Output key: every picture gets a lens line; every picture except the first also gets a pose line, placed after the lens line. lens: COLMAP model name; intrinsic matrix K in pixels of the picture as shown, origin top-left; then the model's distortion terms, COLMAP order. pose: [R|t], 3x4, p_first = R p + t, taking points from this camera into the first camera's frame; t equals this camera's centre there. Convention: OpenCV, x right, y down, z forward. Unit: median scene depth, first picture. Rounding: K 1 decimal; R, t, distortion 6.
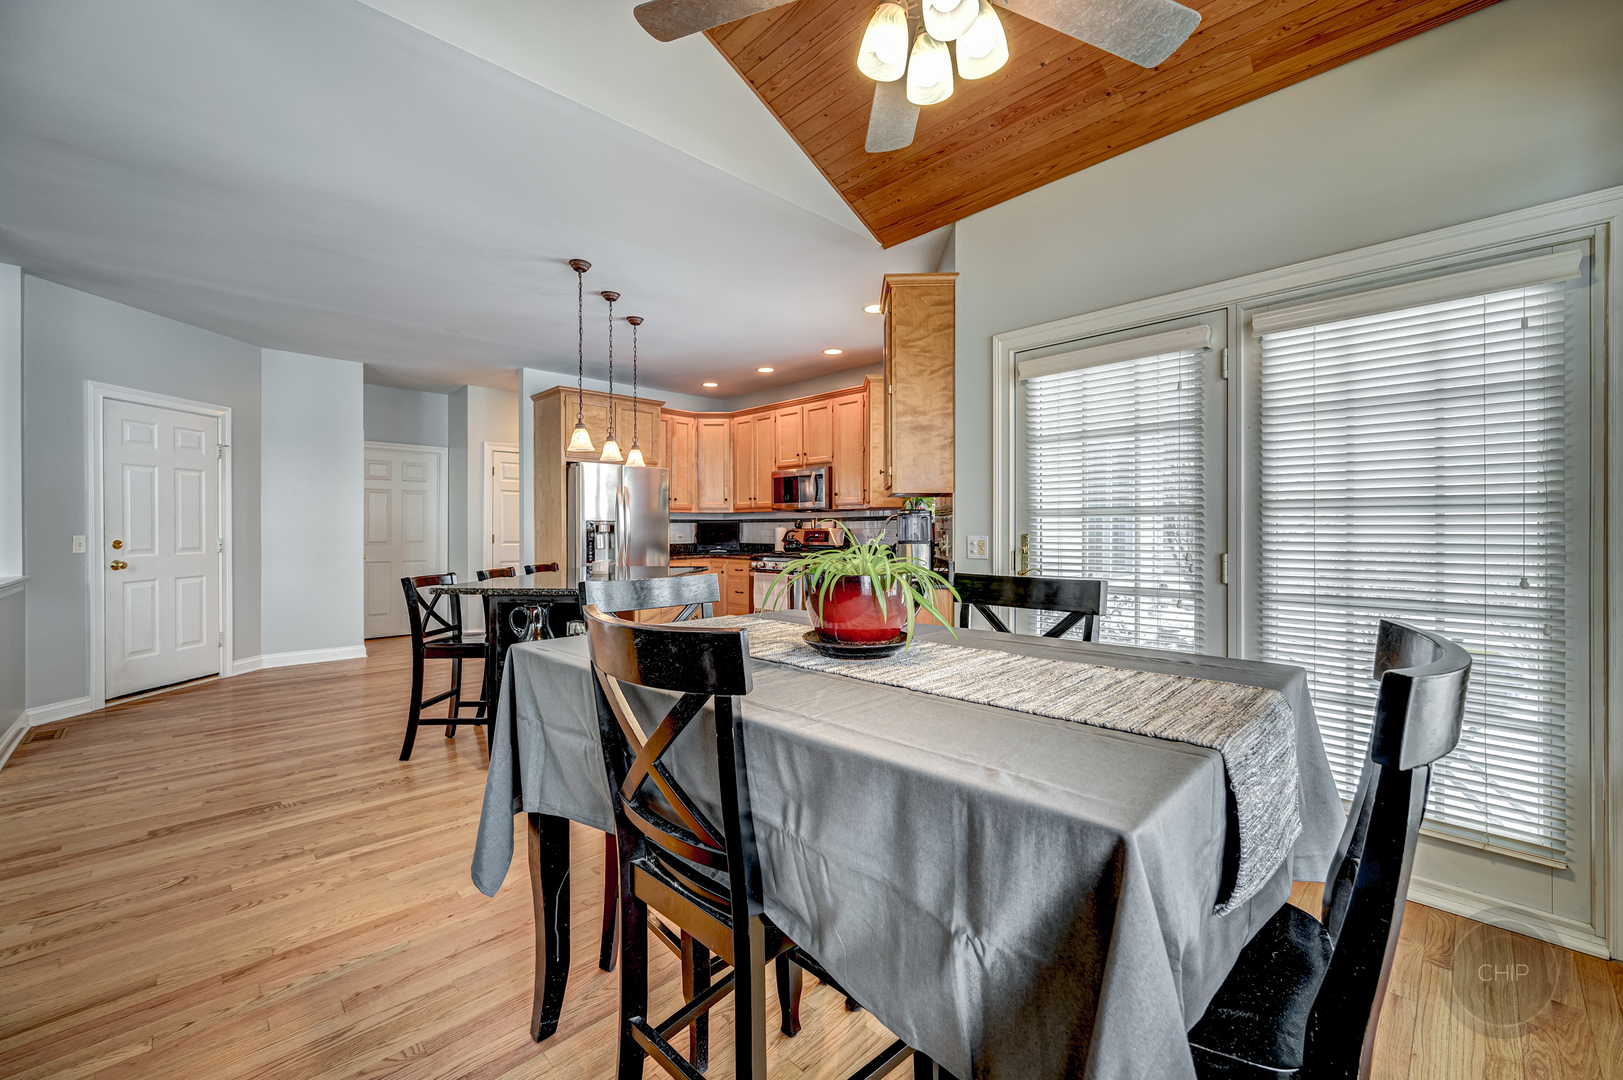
lens RADIAL K [[660.1, 0, 813.9], [0, 660.1, 531.1], [0, 0, 1]] dist [0.001502, -0.000607]
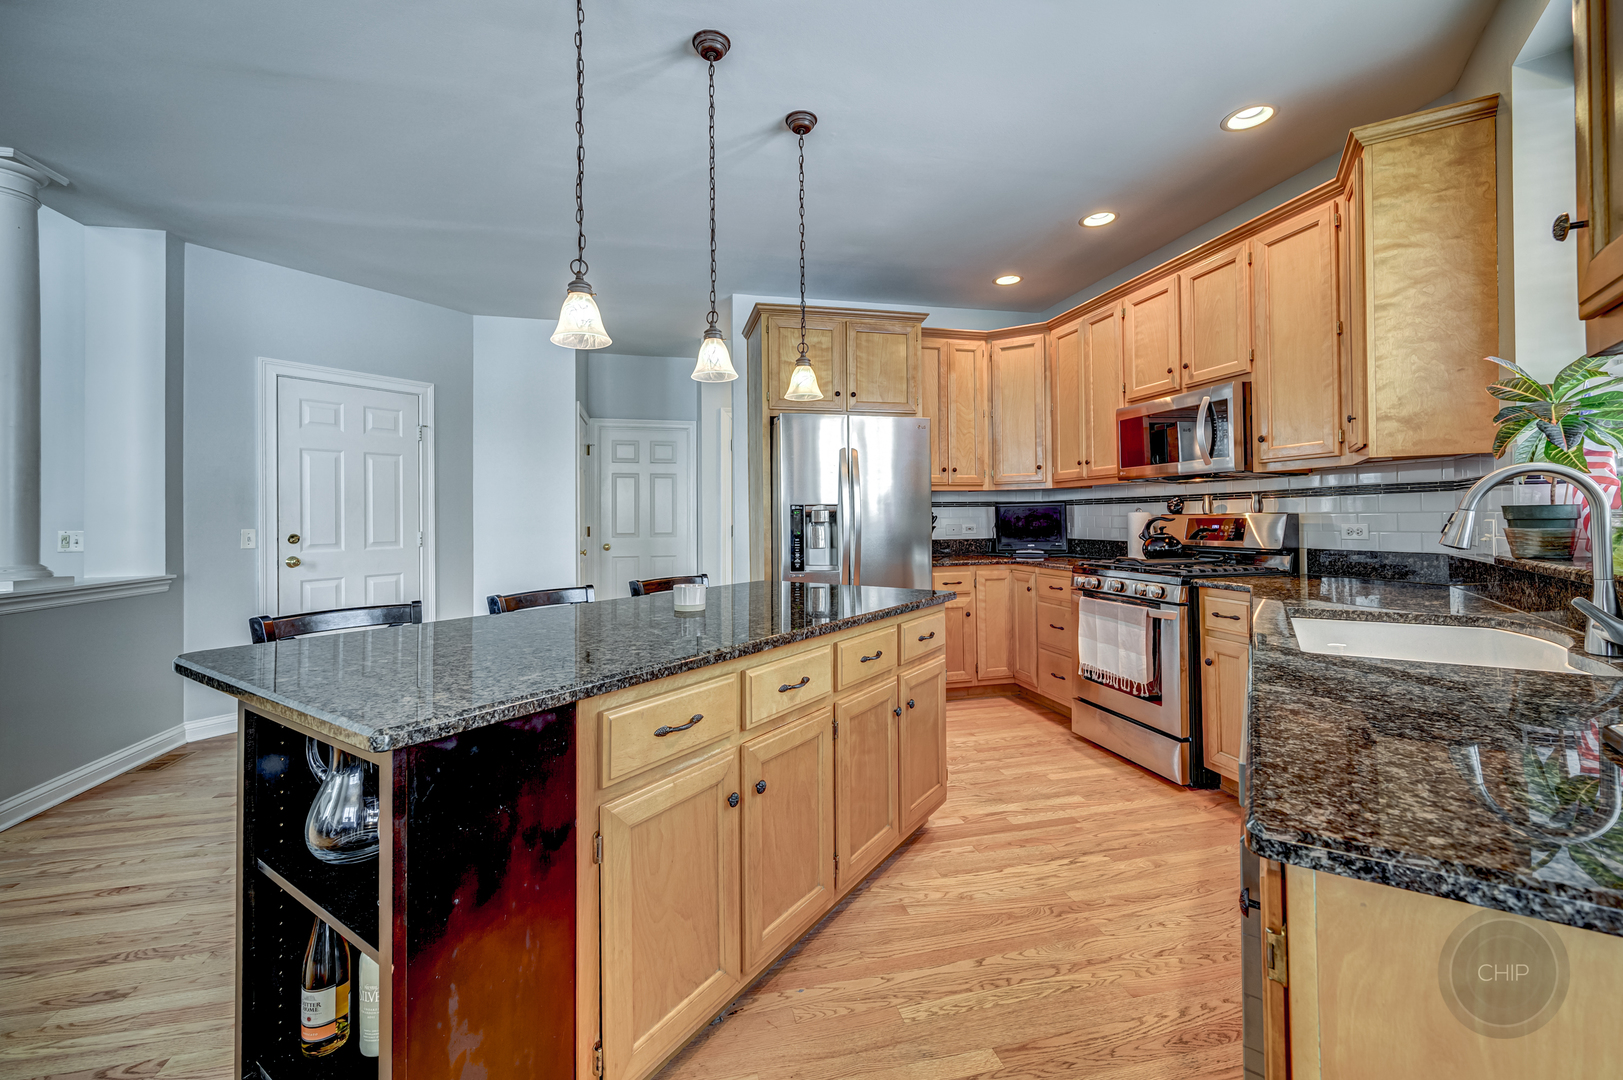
lens RADIAL K [[660.1, 0, 809.1], [0, 660.1, 509.7], [0, 0, 1]] dist [0.001502, -0.000607]
pose [[0.849795, -0.012526, -0.526964, 0.006625], [0.005808, 0.999879, -0.014403, -0.001505], [0.527081, 0.009179, 0.849765, 0.422116]]
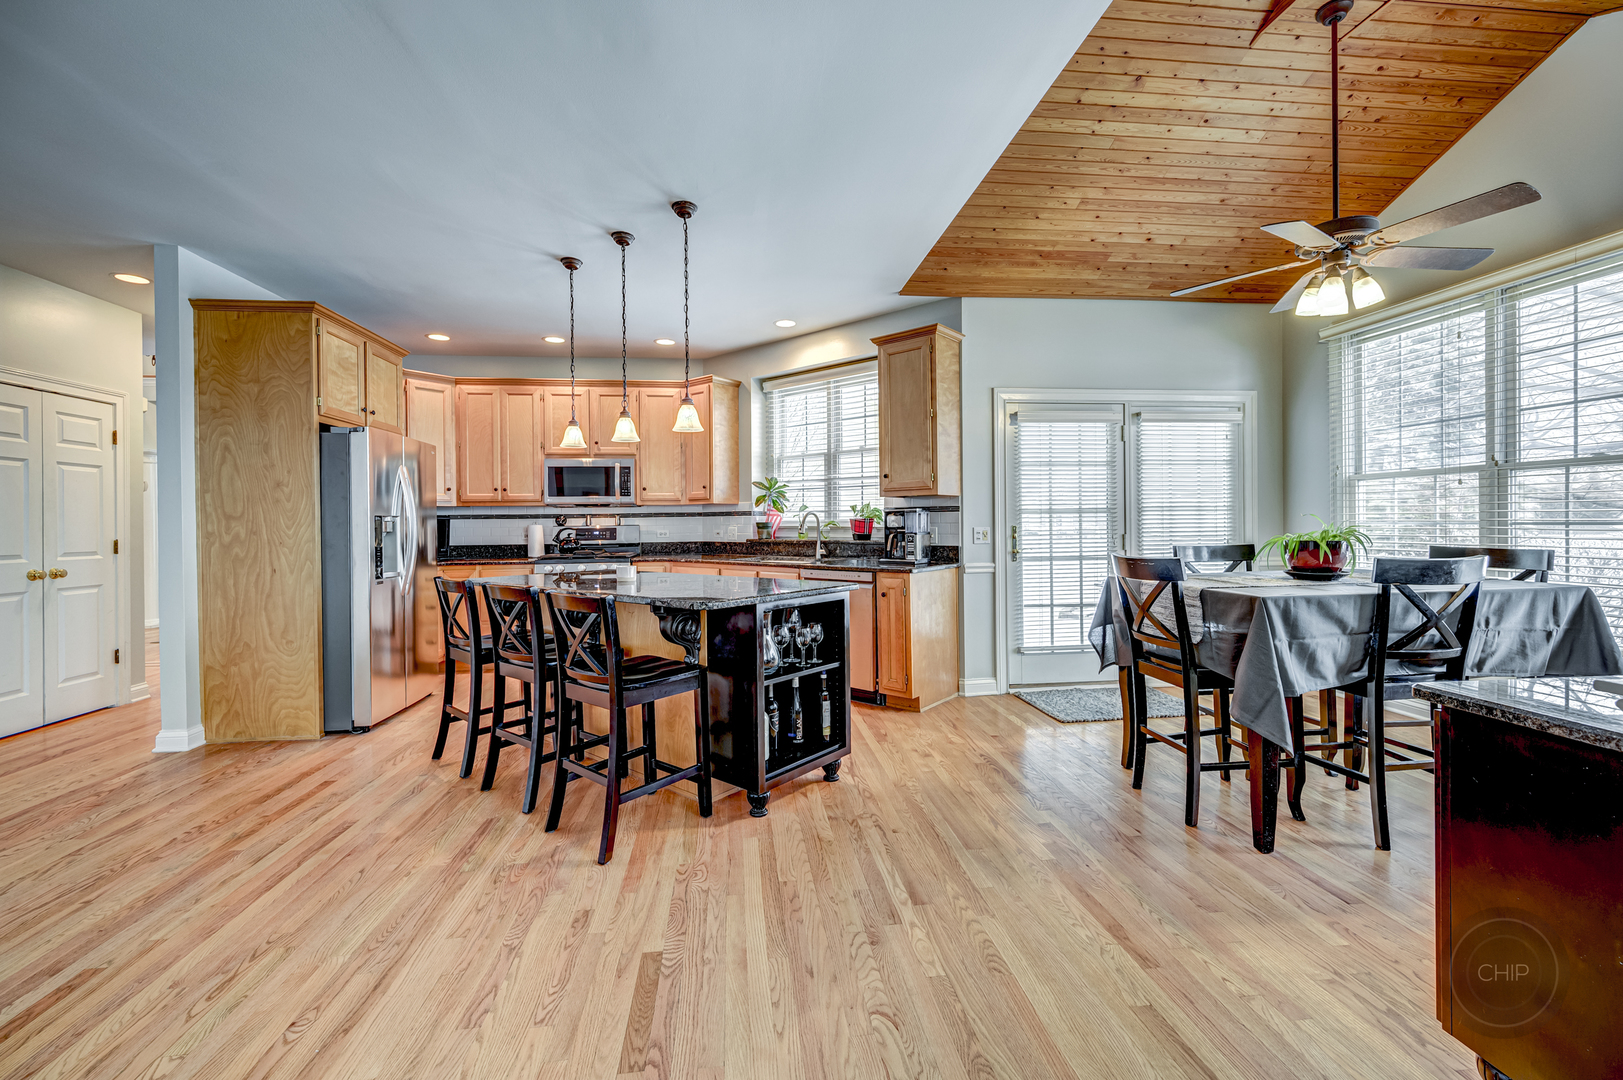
lens RADIAL K [[660.1, 0, 817.7], [0, 660.1, 528.6], [0, 0, 1]] dist [0.001502, -0.000607]
pose [[0.607970, -0.012738, 0.793858, -0.547120], [0.012514, 0.999901, 0.006461, -0.002110], [-0.793862, 0.006006, 0.608069, 0.214577]]
